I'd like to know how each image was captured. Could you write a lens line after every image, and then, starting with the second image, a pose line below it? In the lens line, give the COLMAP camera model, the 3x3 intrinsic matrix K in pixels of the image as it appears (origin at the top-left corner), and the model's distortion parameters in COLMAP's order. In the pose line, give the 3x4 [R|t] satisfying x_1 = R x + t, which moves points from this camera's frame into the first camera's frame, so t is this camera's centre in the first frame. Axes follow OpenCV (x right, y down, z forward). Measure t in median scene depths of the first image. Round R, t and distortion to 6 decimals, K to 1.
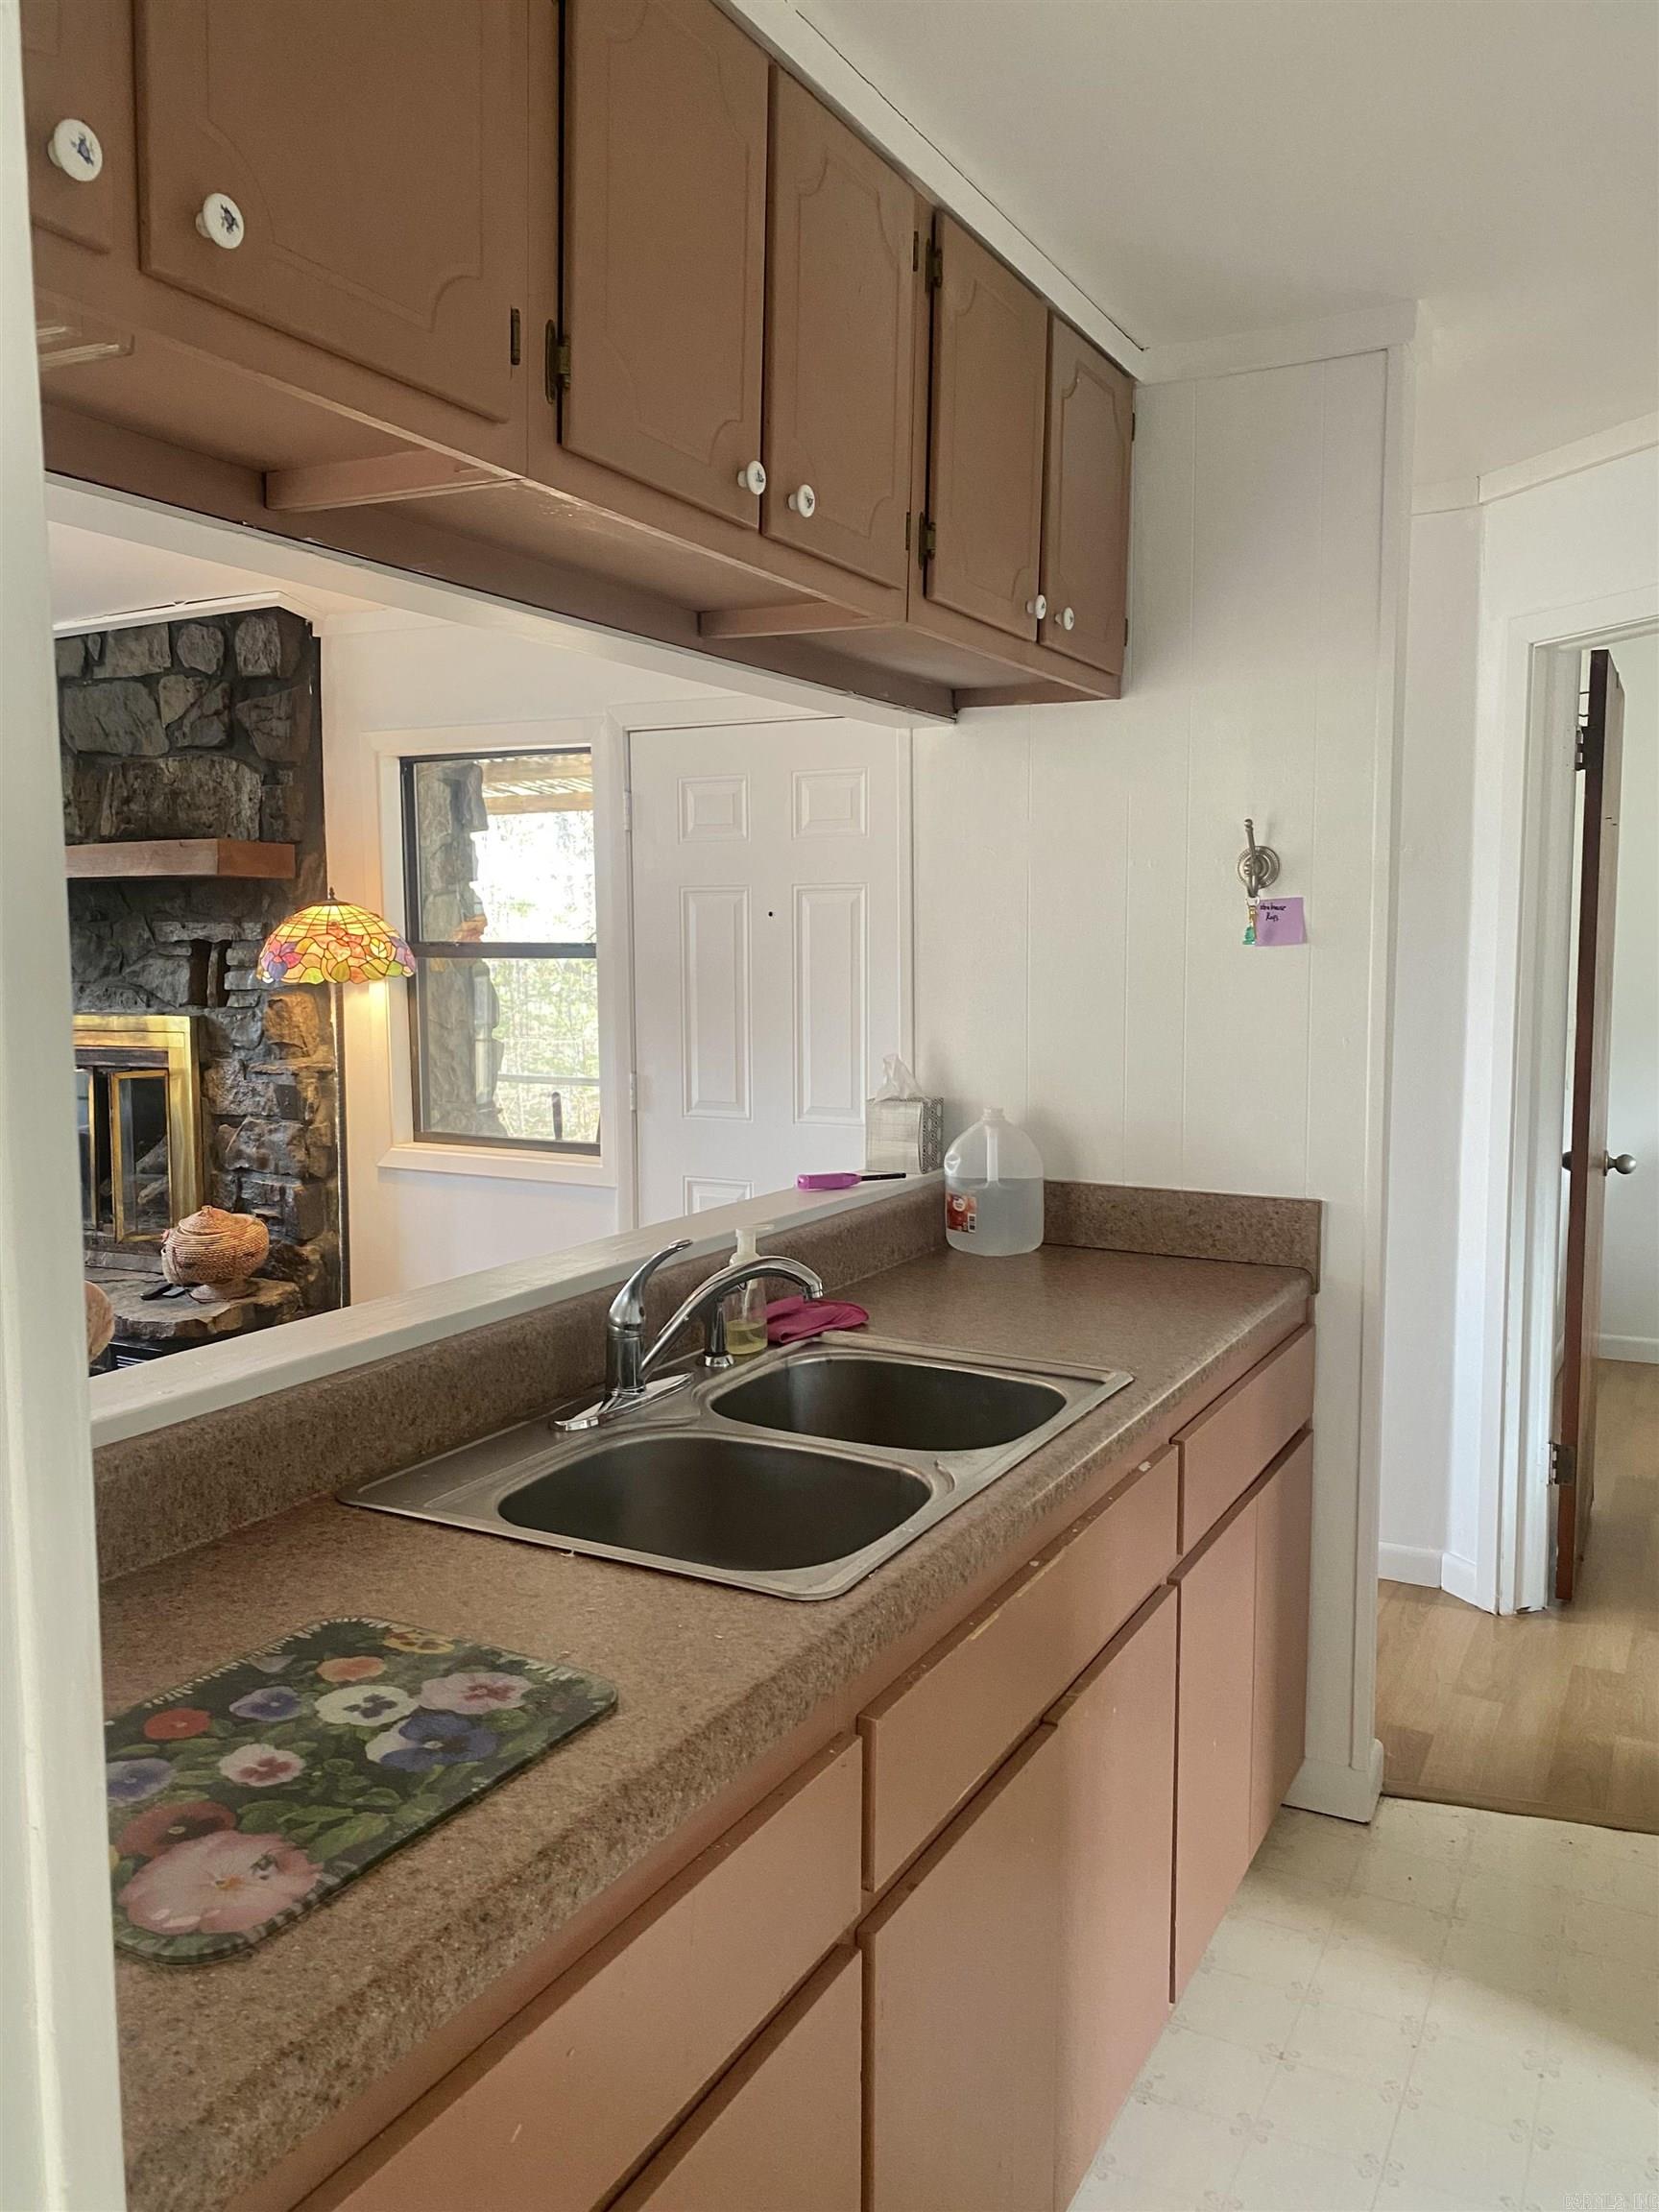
lens RADIAL K [[1683.2, 0, 810.9], [0, 1683.2, 1103.0], [0, 0, 1]] dist [0.025116, -0.020048]
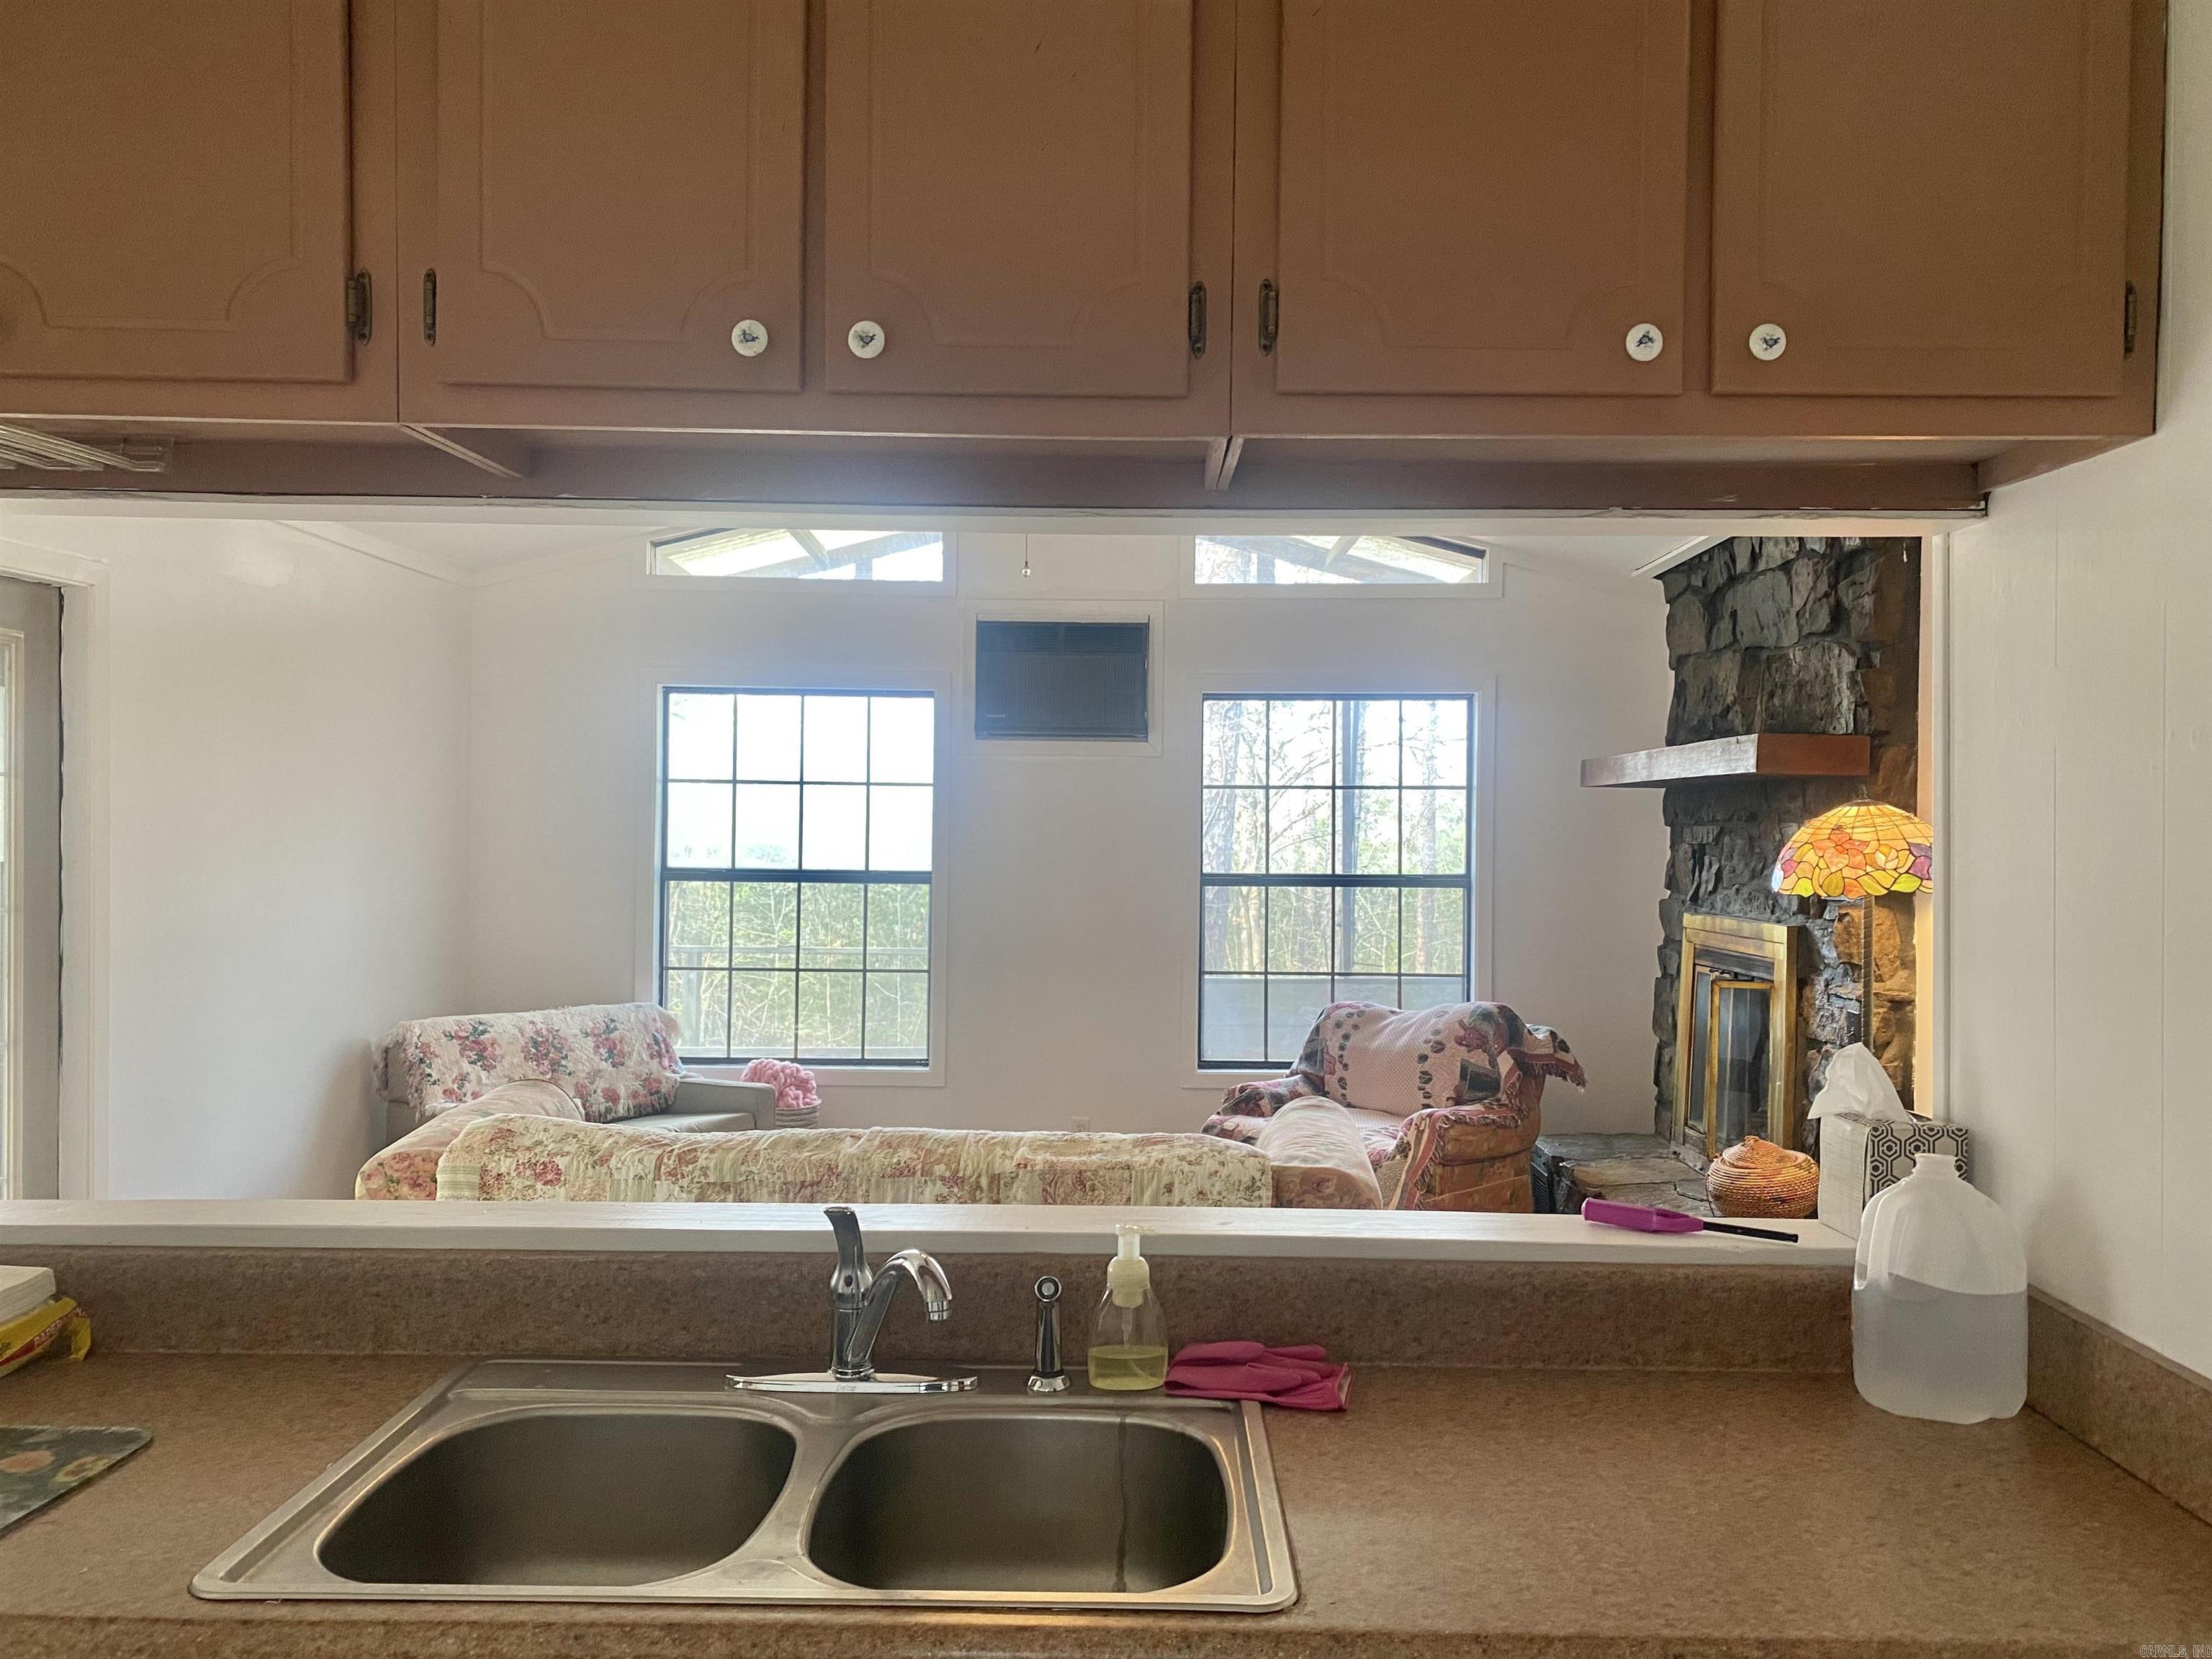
lens RADIAL K [[1683.2, 0, 1125.4], [0, 1683.2, 829.7], [0, 0, 1]] dist [0.025116, -0.020048]
pose [[0.469619, 0.011872, -0.882789, 0.272497], [-0.098140, 0.994415, -0.038835, -0.032843], [0.877398, 0.104874, 0.468161, 0.255914]]
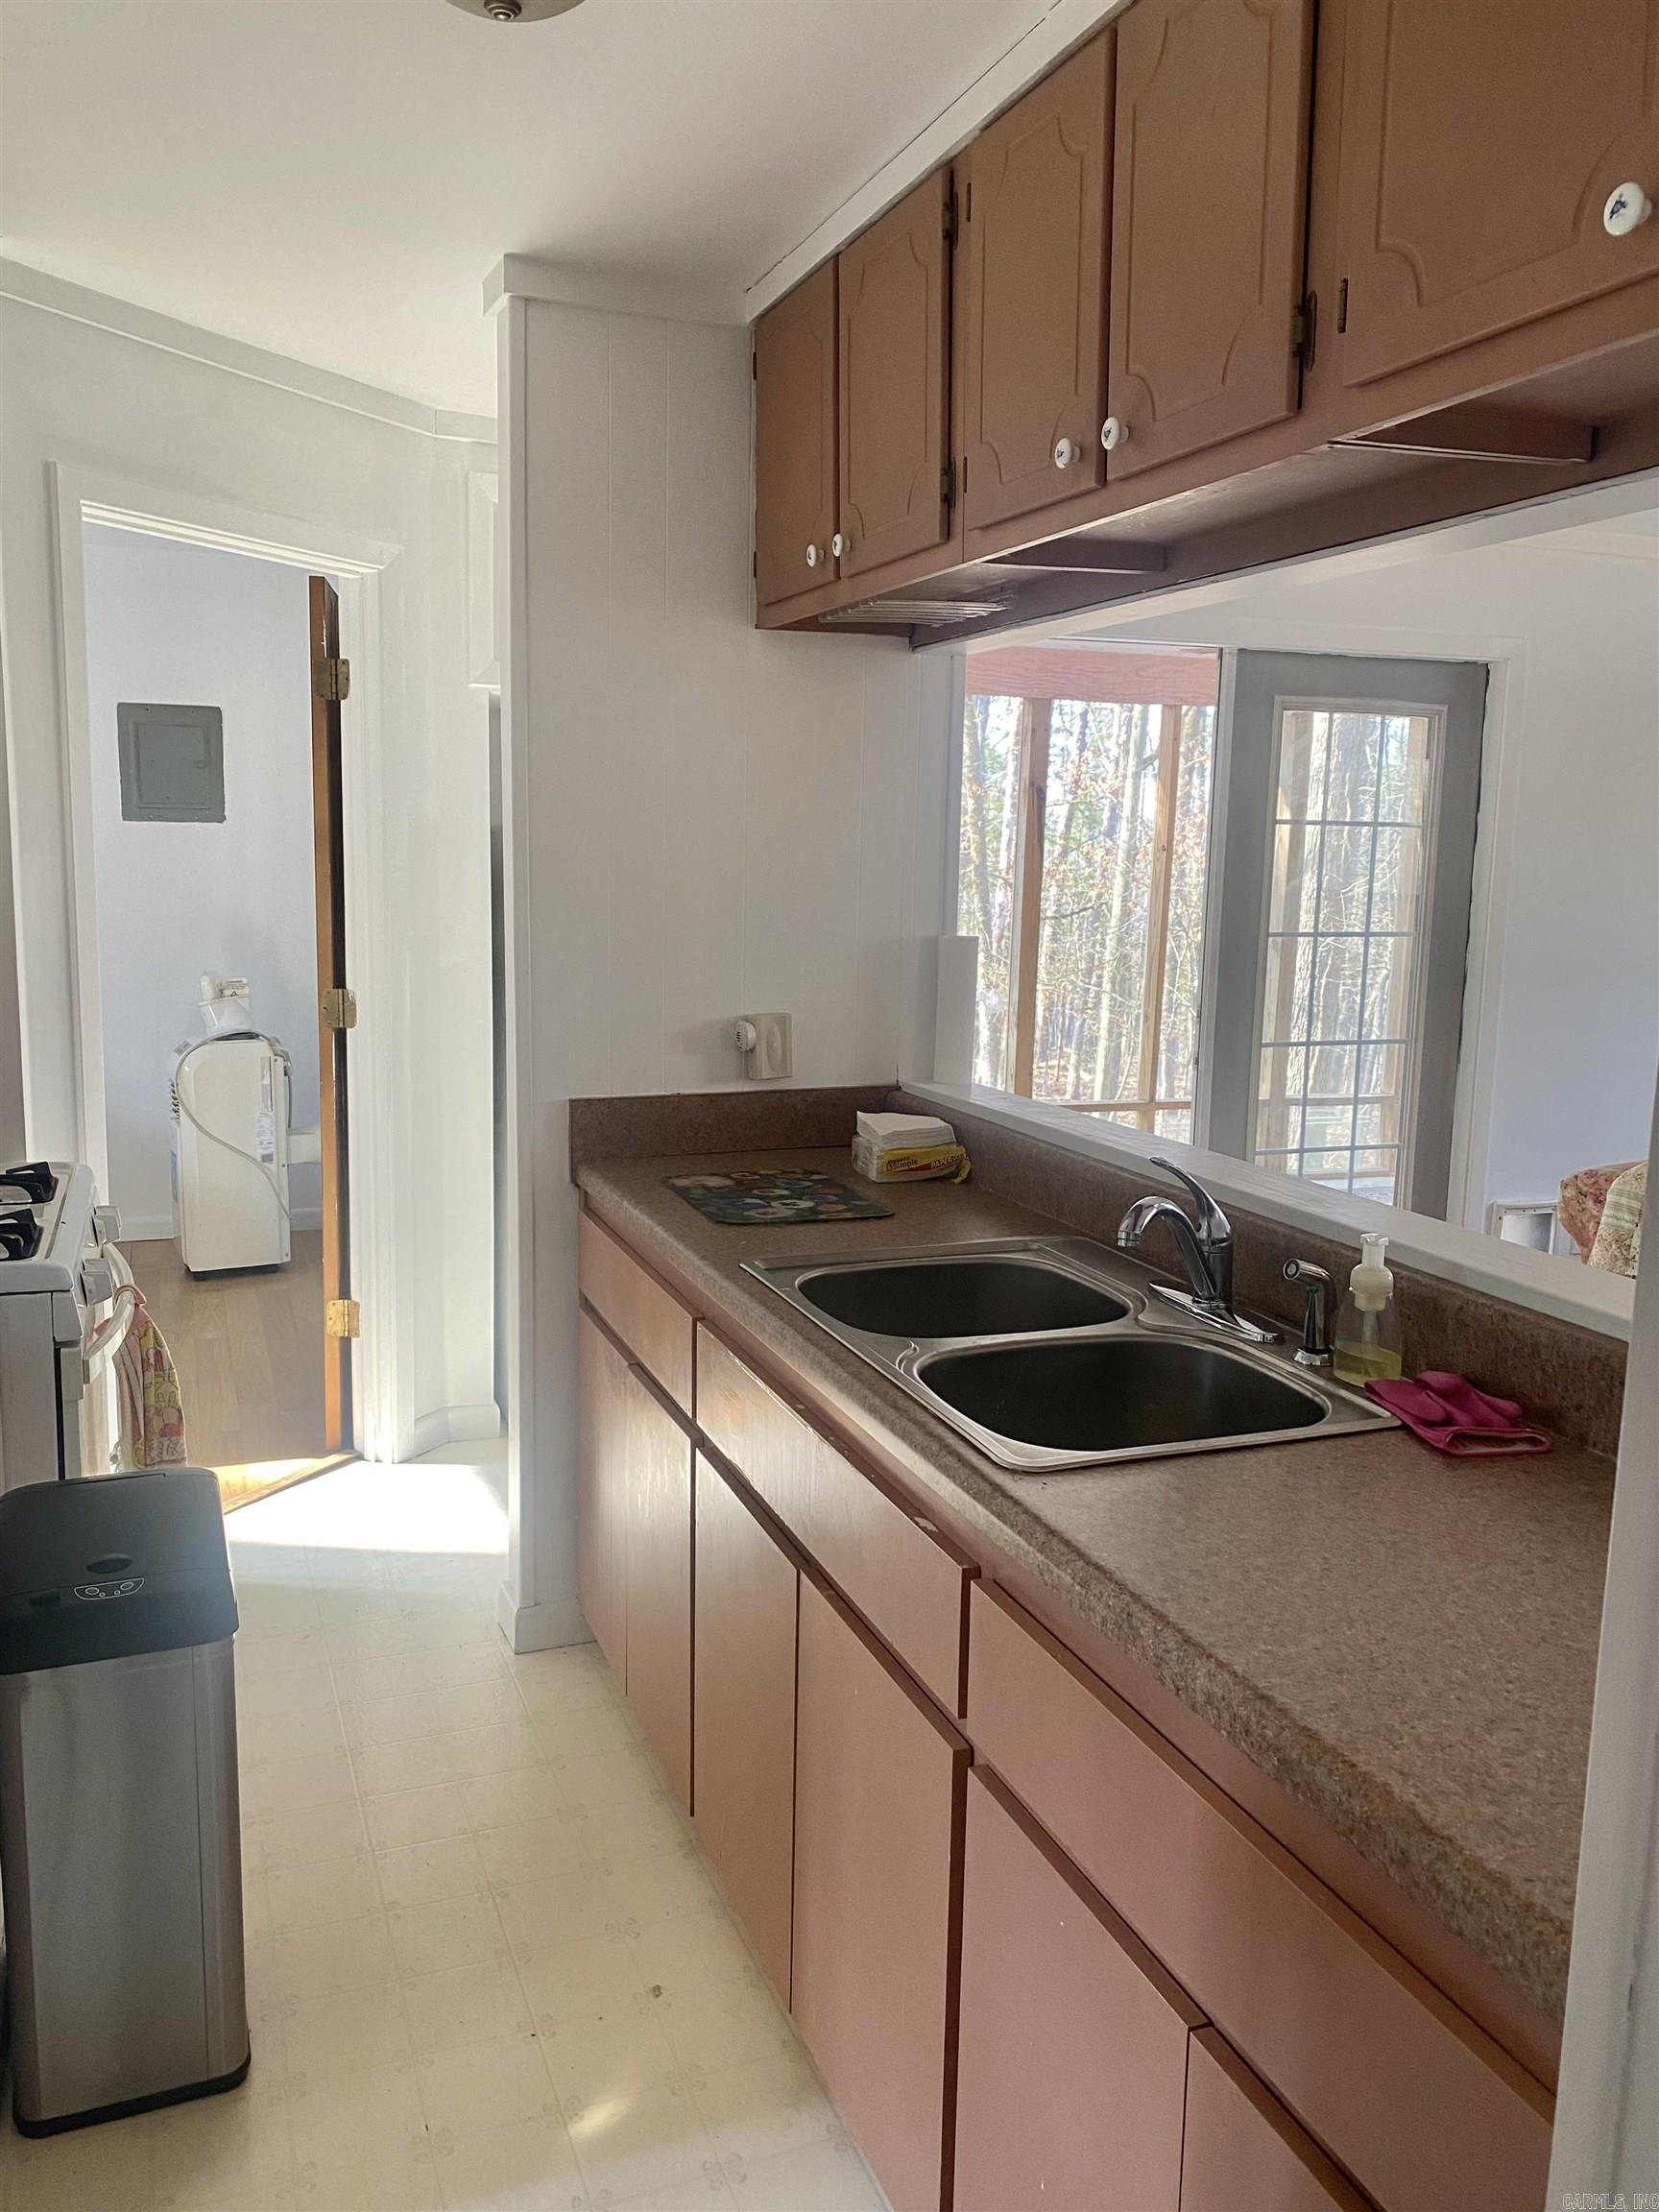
lens RADIAL K [[1683.2, 0, 831.8], [0, 1683.2, 1113.2], [0, 0, 1]] dist [0.025116, -0.020048]
pose [[-0.647047, 0.107791, -0.754792, 0.310486], [-0.094524, 0.970978, 0.219695, -0.057530], [0.756568, 0.213499, -0.618080, 0.539655]]
